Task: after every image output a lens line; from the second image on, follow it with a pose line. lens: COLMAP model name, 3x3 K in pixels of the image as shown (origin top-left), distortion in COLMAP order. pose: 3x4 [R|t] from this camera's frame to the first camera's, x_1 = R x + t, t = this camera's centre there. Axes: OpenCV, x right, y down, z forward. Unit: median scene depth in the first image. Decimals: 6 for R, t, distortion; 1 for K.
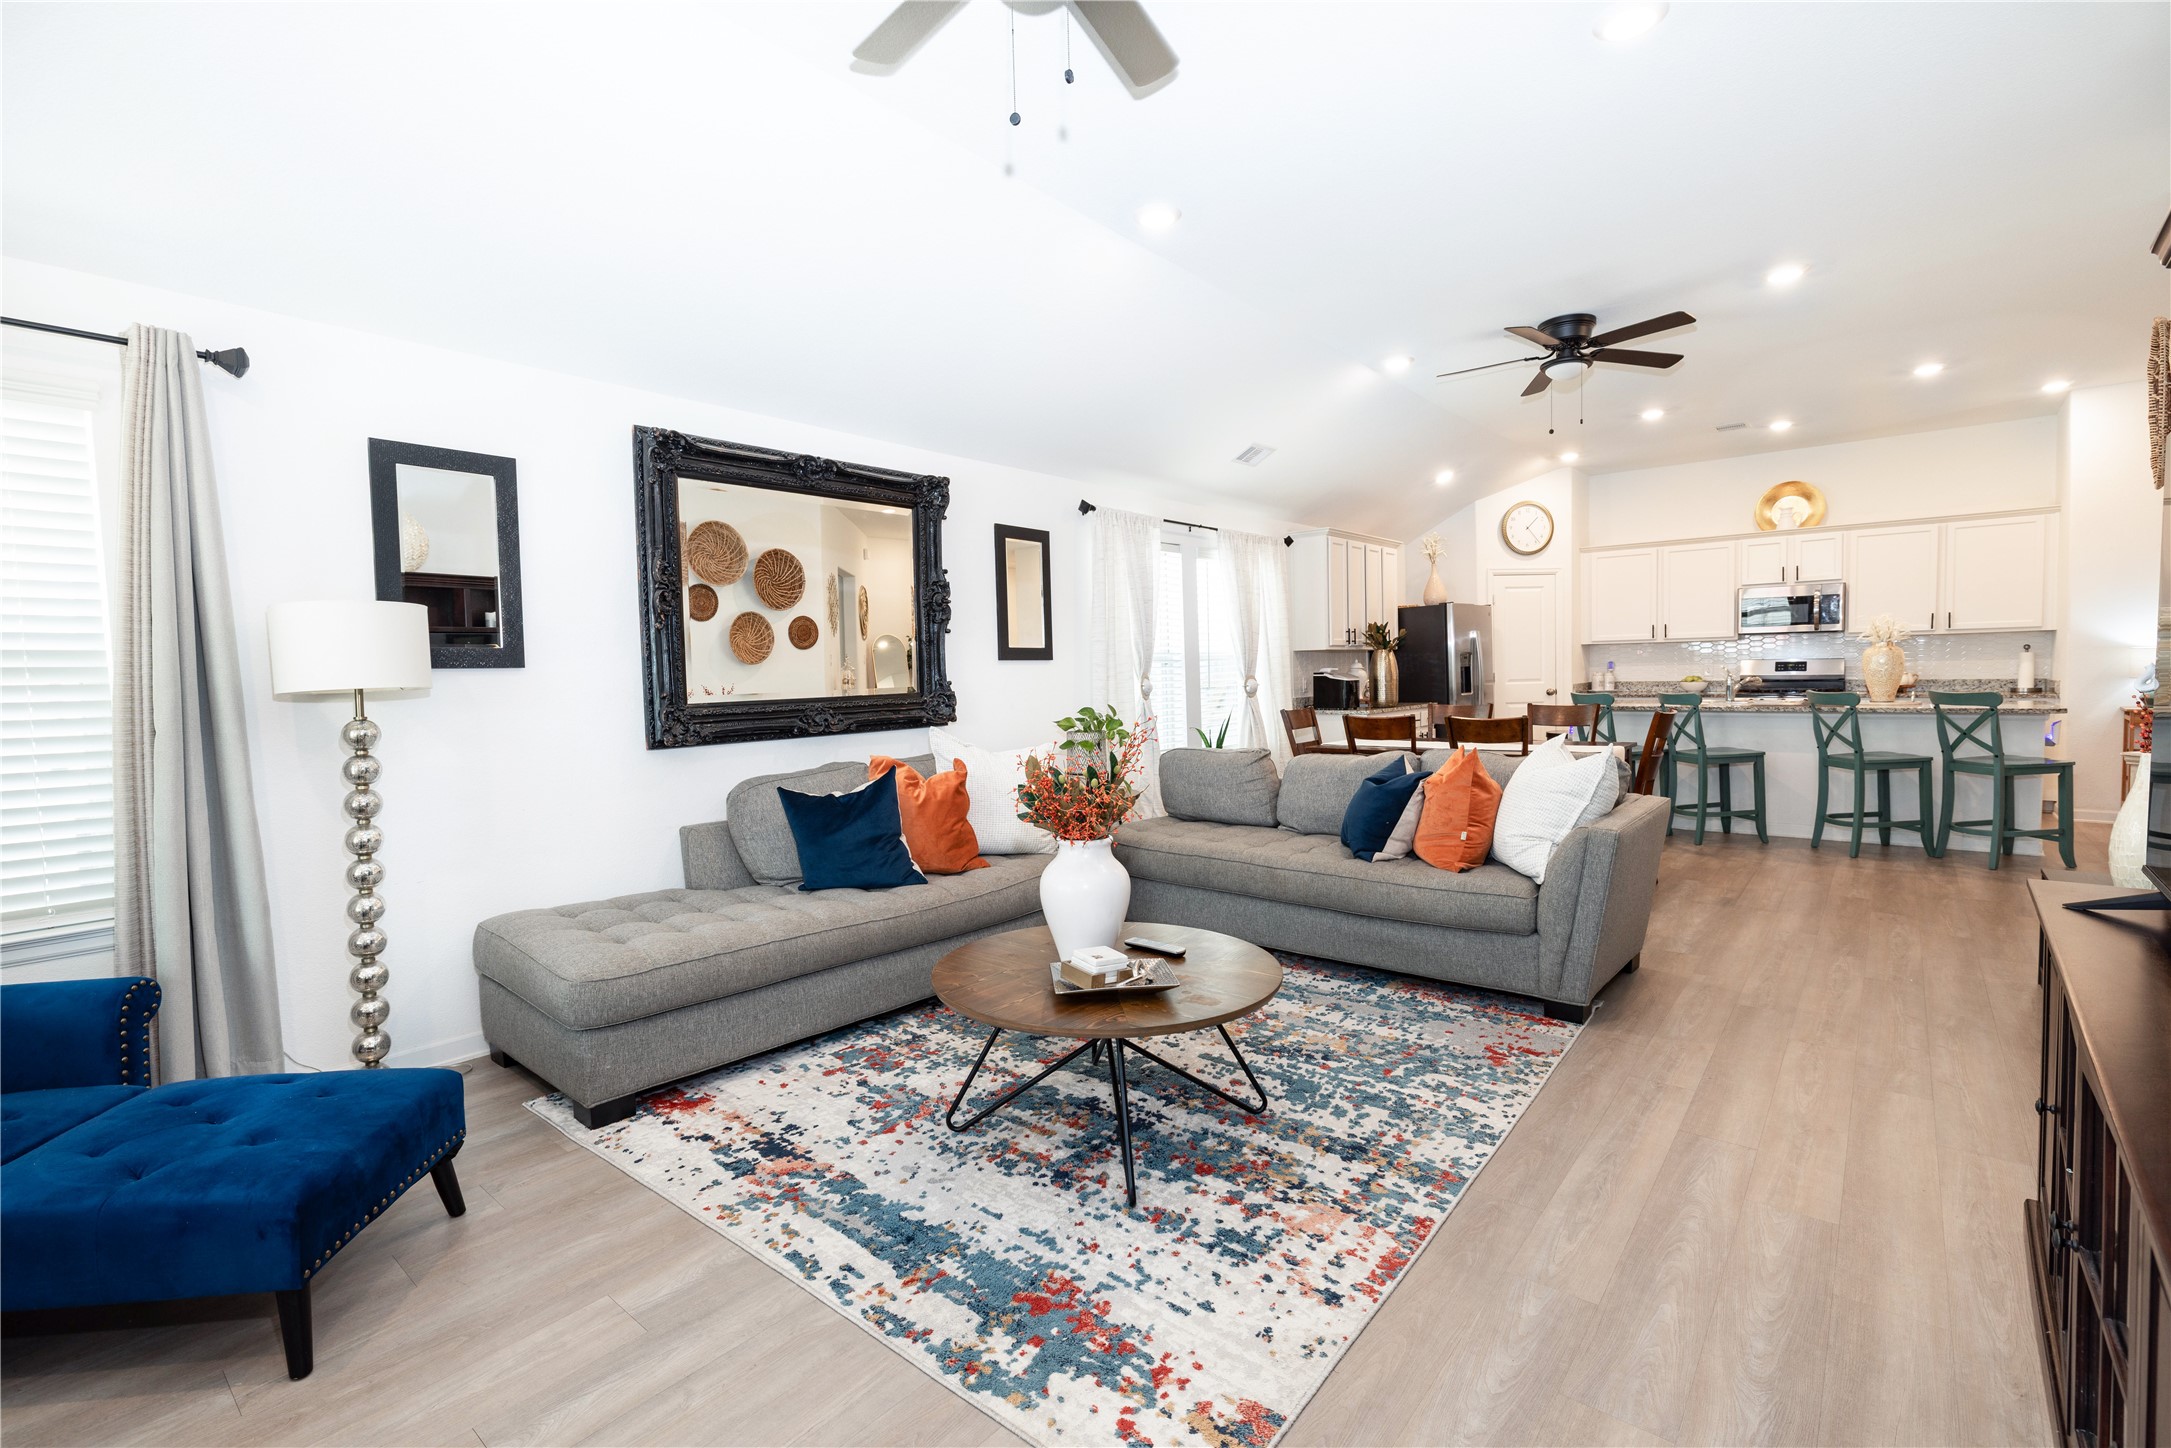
lens RADIAL K [[966.9, 0, 1069.9], [0, 966.9, 715.9], [0, 0, 1]] dist [-0.006598, 0.001808]
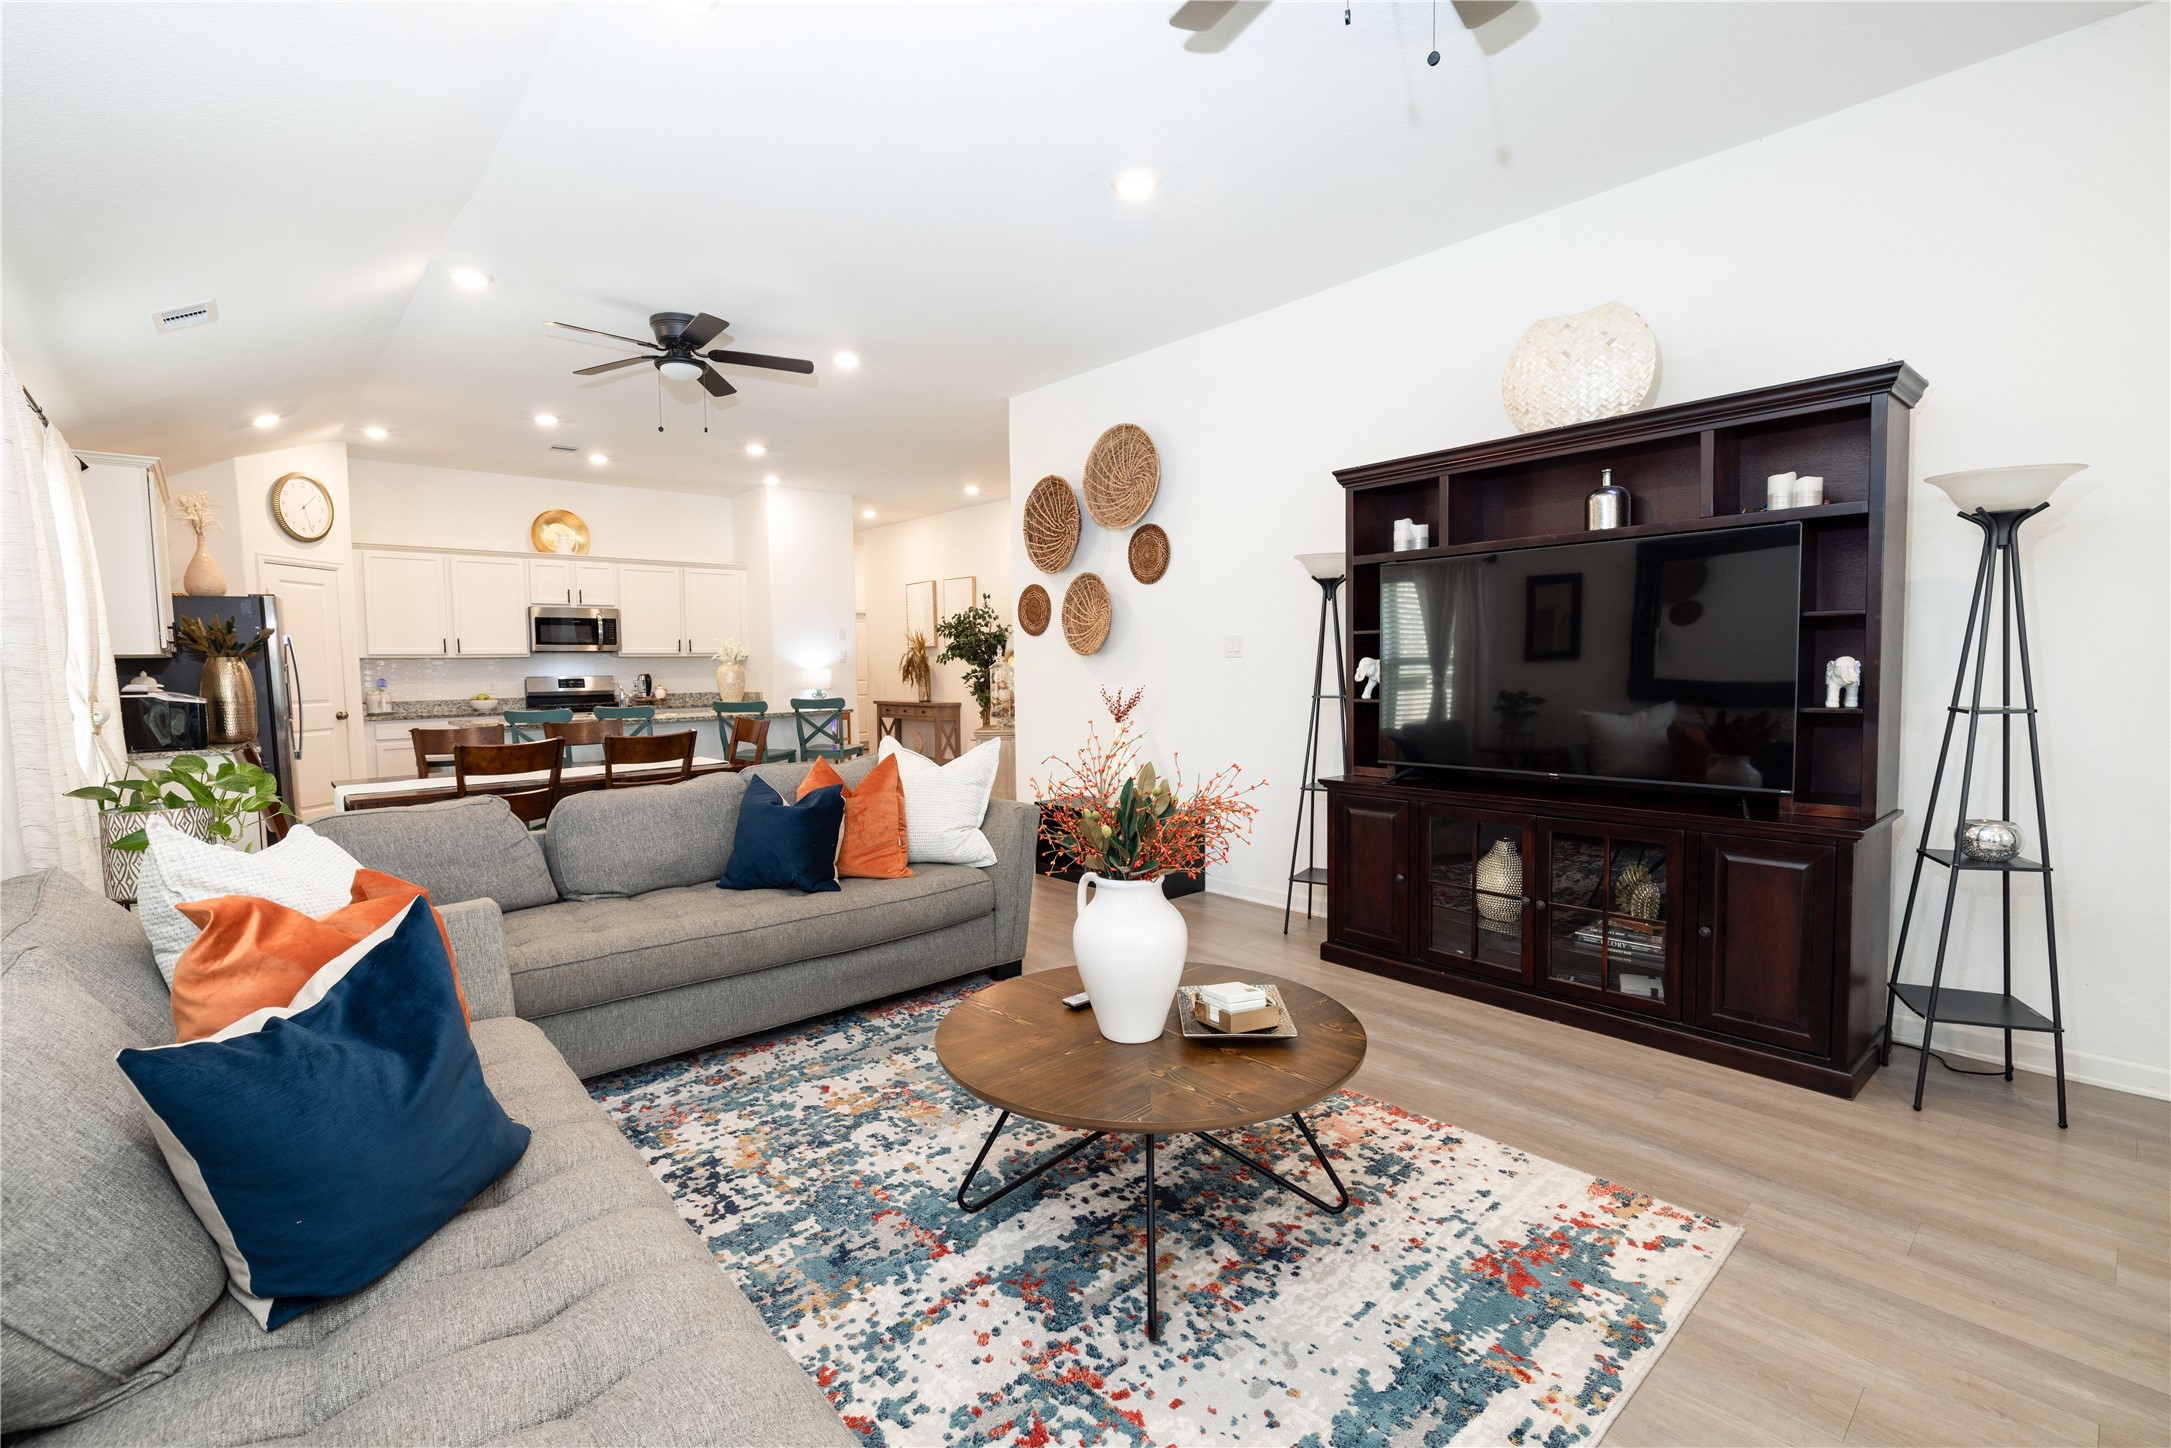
lens RADIAL K [[966.9, 0, 1094.7], [0, 966.9, 728.8], [0, 0, 1]] dist [-0.006598, 0.001808]
pose [[0.125522, -0.048000, 0.990929, -0.336924], [0.060322, 0.997350, 0.040670, -0.012735], [-0.990255, 0.054670, 0.128085, 0.404459]]
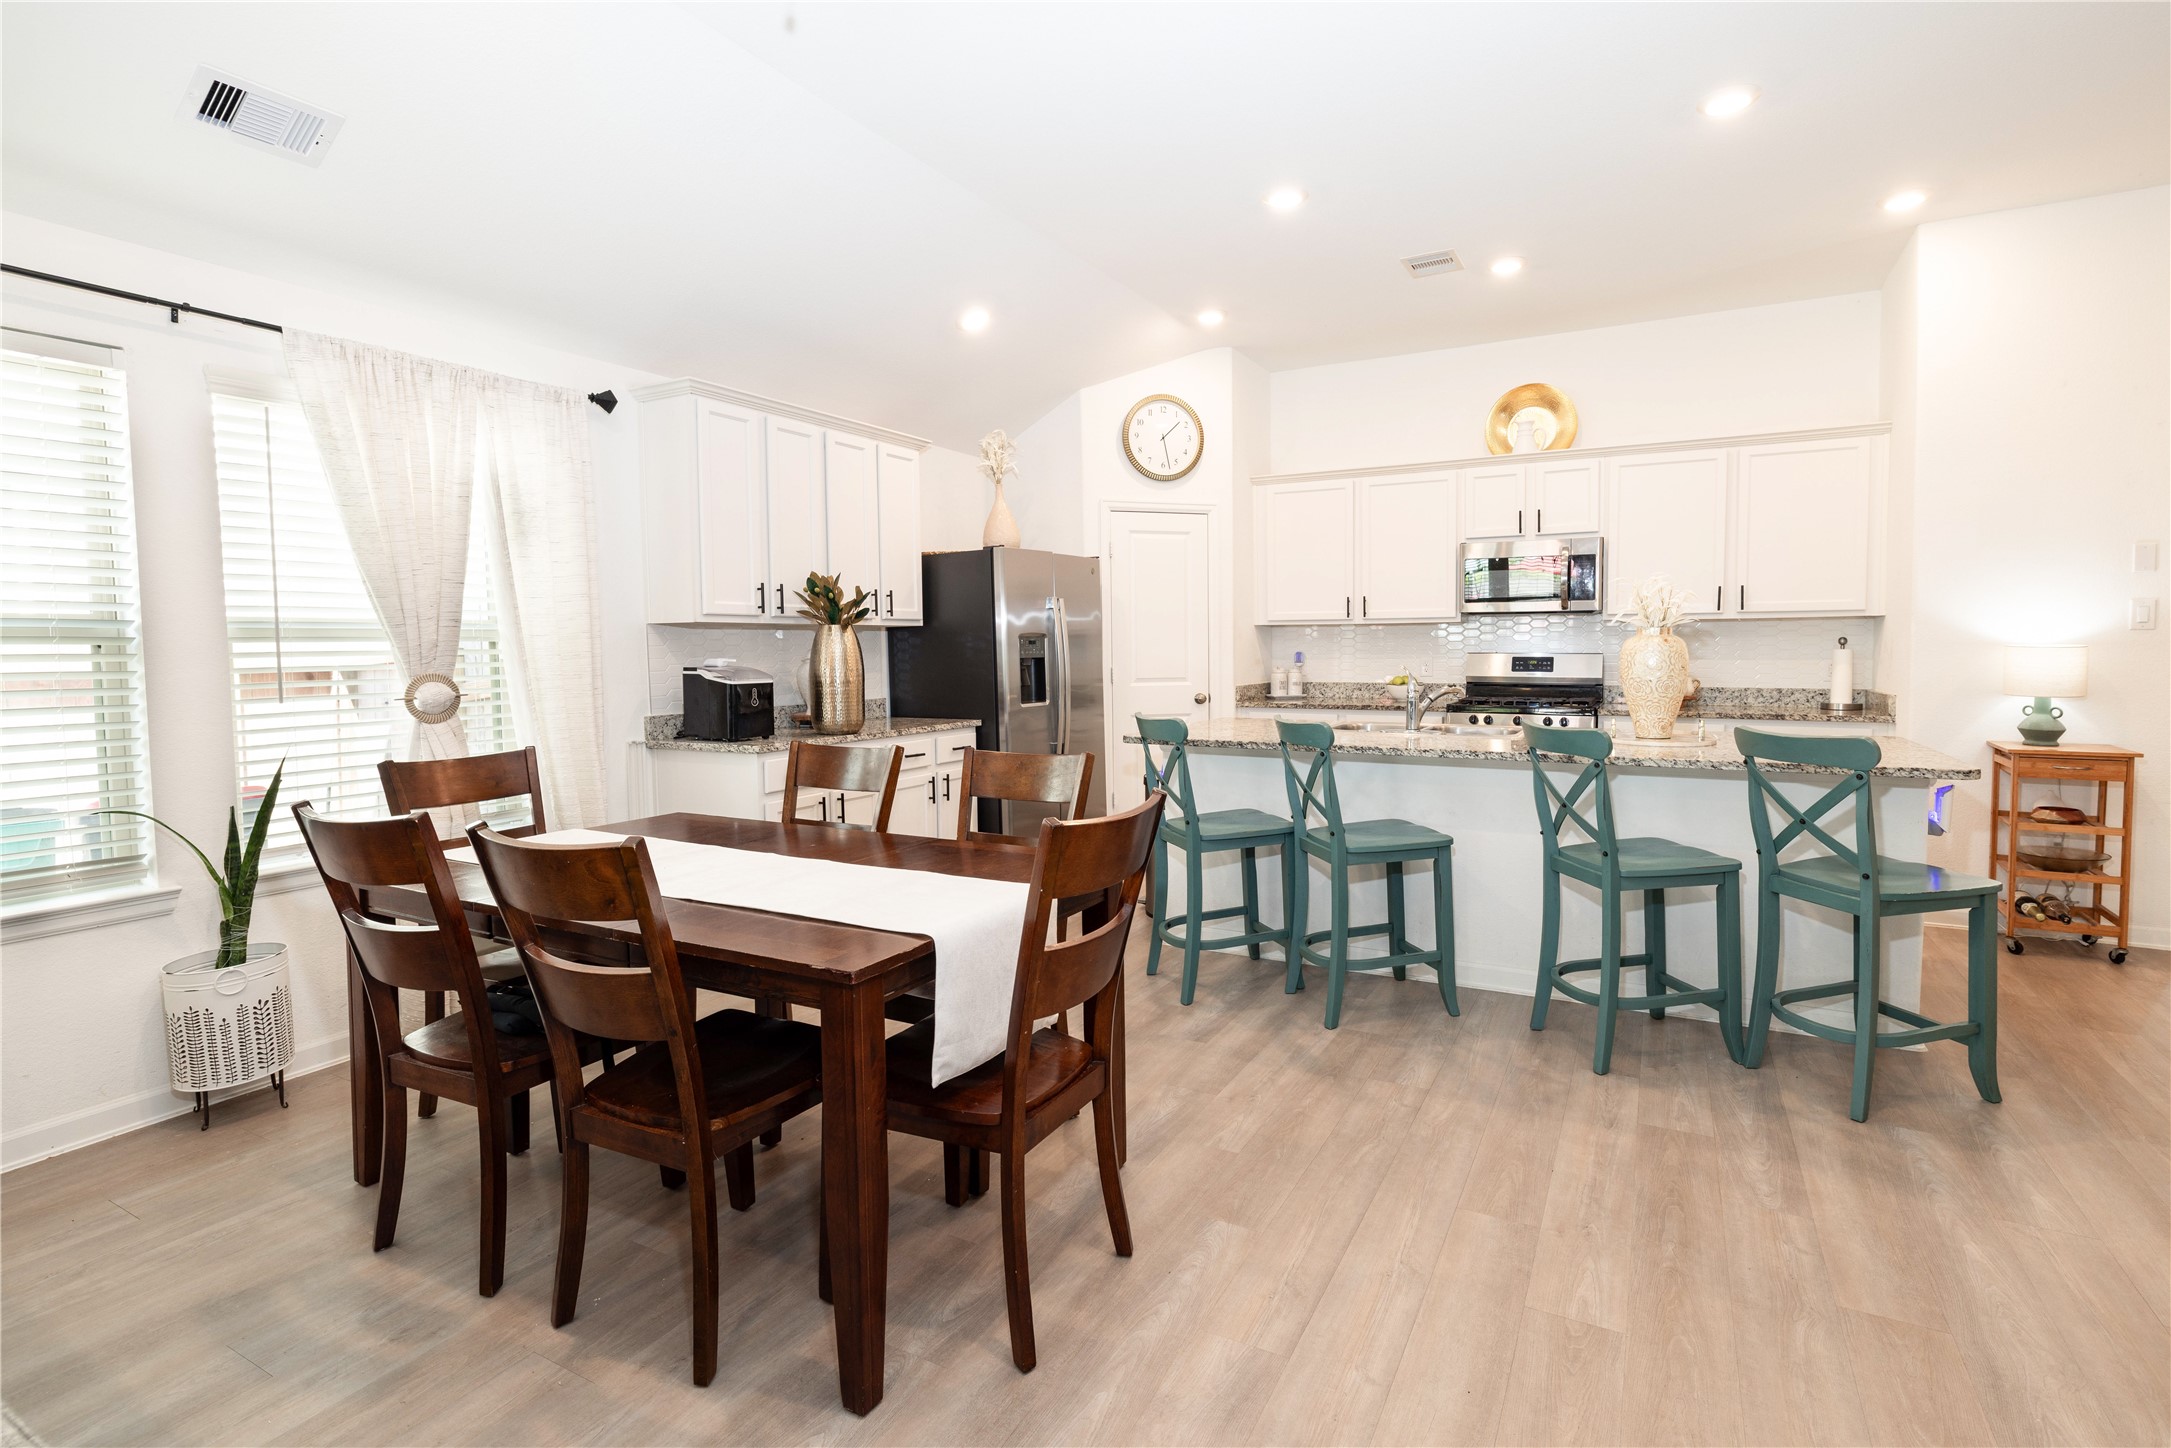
lens RADIAL K [[1015.5, 0, 1120.0], [0, 1015.5, 689.1], [0, 0, 1]] dist [-0.009304, 0.000212]
pose [[0.976557, 0.007450, 0.215129, 0.450557], [-0.005717, 0.999946, -0.008677, -0.037173], [-0.215182, 0.007244, 0.976547, 0.534474]]
